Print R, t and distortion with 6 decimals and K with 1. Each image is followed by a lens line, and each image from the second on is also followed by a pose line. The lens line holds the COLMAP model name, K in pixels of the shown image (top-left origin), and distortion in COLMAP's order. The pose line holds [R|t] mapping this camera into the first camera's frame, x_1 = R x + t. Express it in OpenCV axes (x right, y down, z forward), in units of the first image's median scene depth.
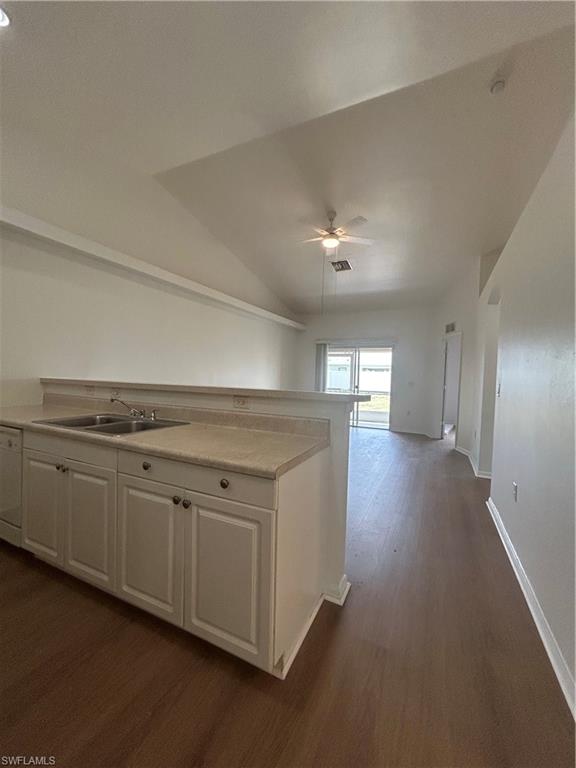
lens RADIAL K [[306.2, 0, 288.0], [0, 306.2, 384.0], [0, 0, 1]] dist [0.000982, -0.000062]
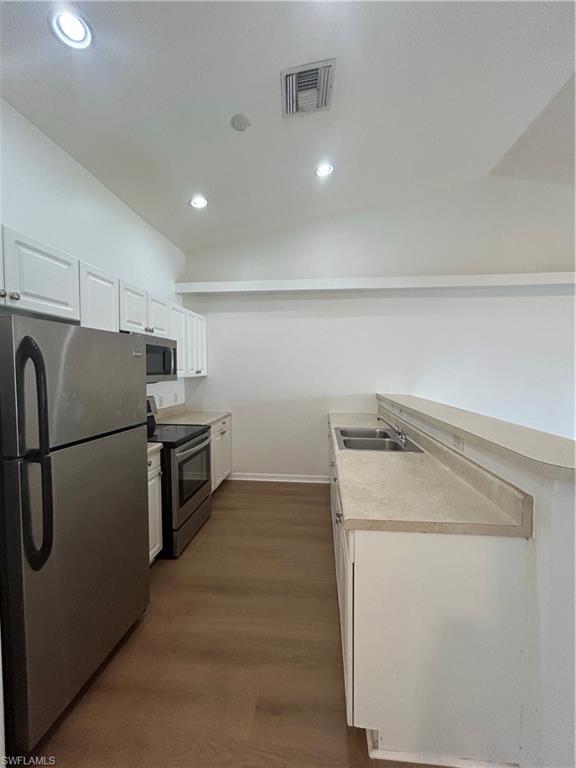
lens RADIAL K [[306.2, 0, 288.0], [0, 306.2, 384.0], [0, 0, 1]] dist [0.000982, -0.000062]
pose [[0.333732, 0.010984, -0.942604, 0.428671], [-0.013669, 0.999883, 0.006812, -0.085576], [0.942569, 0.010611, 0.333843, 0.246368]]
